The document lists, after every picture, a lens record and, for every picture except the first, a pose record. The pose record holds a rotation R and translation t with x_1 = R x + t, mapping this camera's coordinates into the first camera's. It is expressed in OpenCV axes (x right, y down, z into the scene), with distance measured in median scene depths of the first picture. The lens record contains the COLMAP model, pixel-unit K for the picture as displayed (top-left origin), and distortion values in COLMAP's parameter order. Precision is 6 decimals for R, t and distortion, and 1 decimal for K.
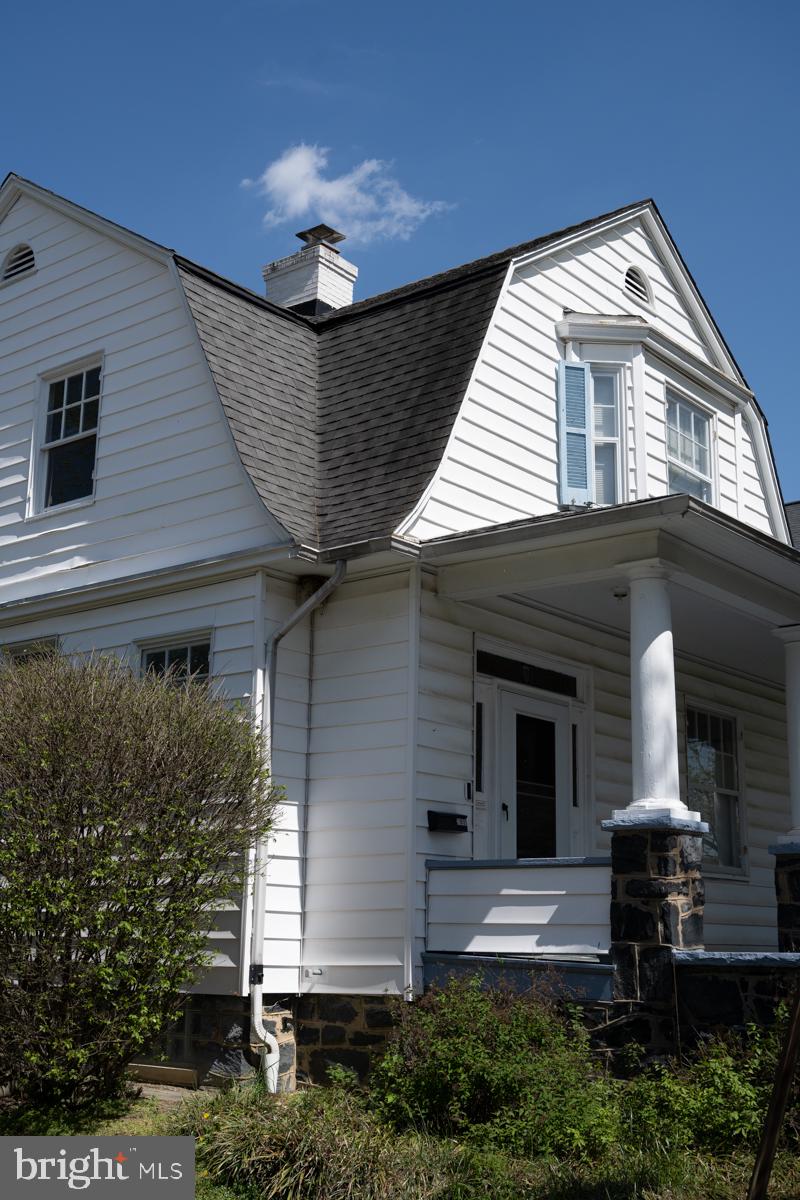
lens RADIAL K [[1431.4, 0, 400.0], [0, 1431.4, 600.0], [0, 0, 1]] dist [-0.001707, -0.015622]
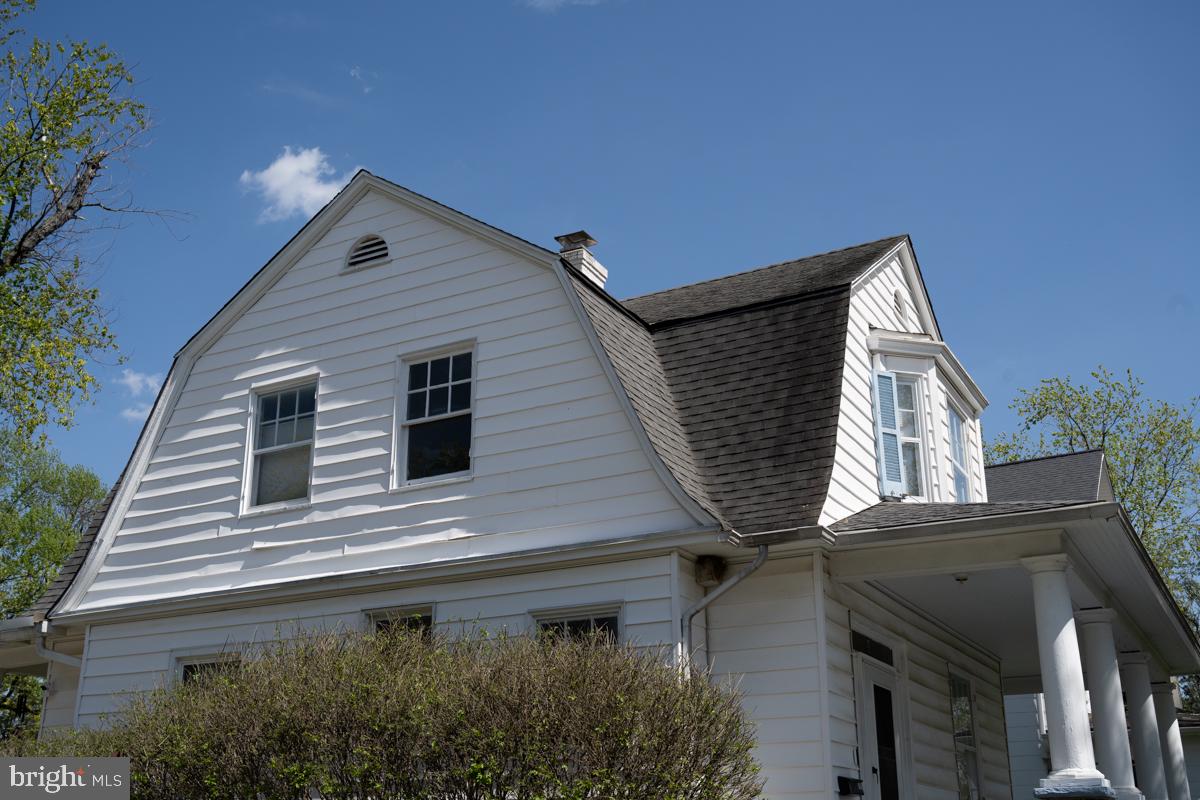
lens RADIAL K [[1279.6, 0, 599.2], [0, 1279.6, 418.2], [0, 0, 1]] dist [0.006138, -0.012442]
pose [[0.983148, 0.045457, 0.177068, -0.287492], [-0.027316, 0.994247, -0.103572, -0.016049], [-0.180758, 0.096990, 0.978734, 0.036768]]
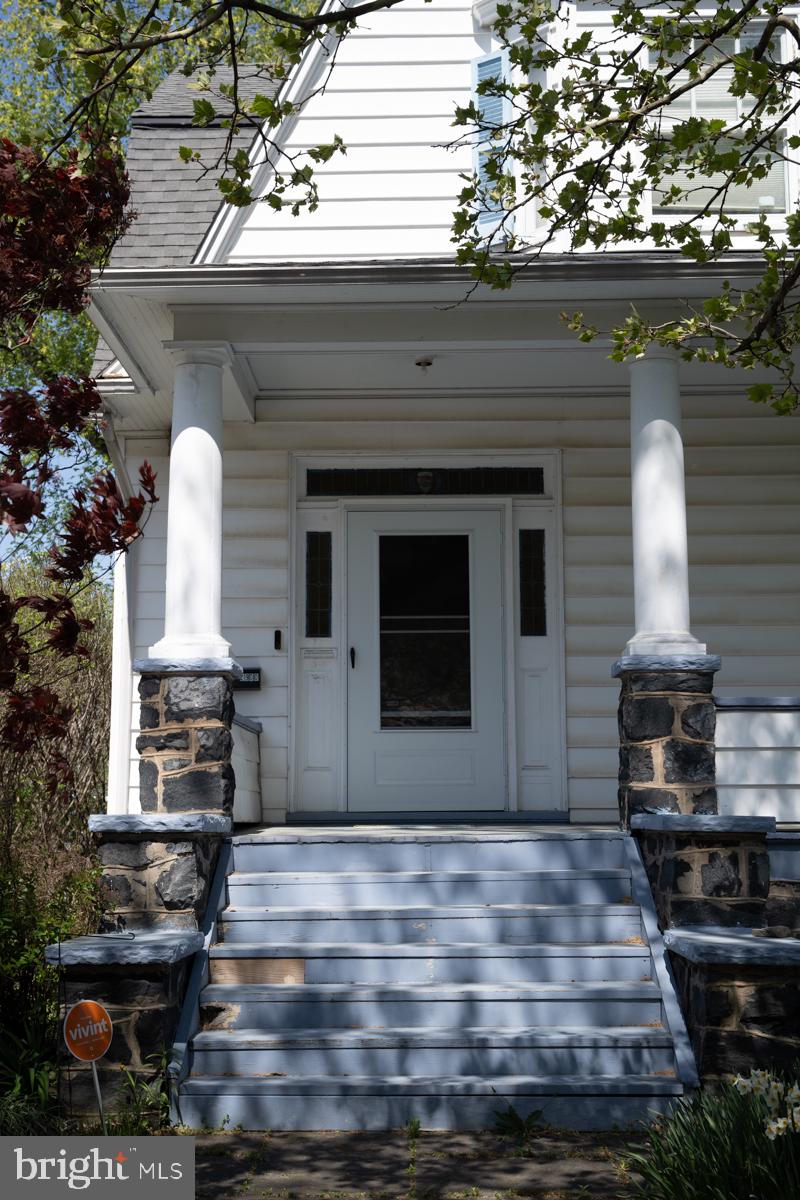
lens RADIAL K [[1669.9, 0, 400.0], [0, 1669.9, 600.0], [0, 0, 1]] dist [0.013413, 0.022063]
pose [[0.614308, -0.124377, -0.779202, 0.751395], [0.196971, 0.980409, -0.001206, 0.108042], [0.764087, -0.152739, 0.626771, 0.371886]]
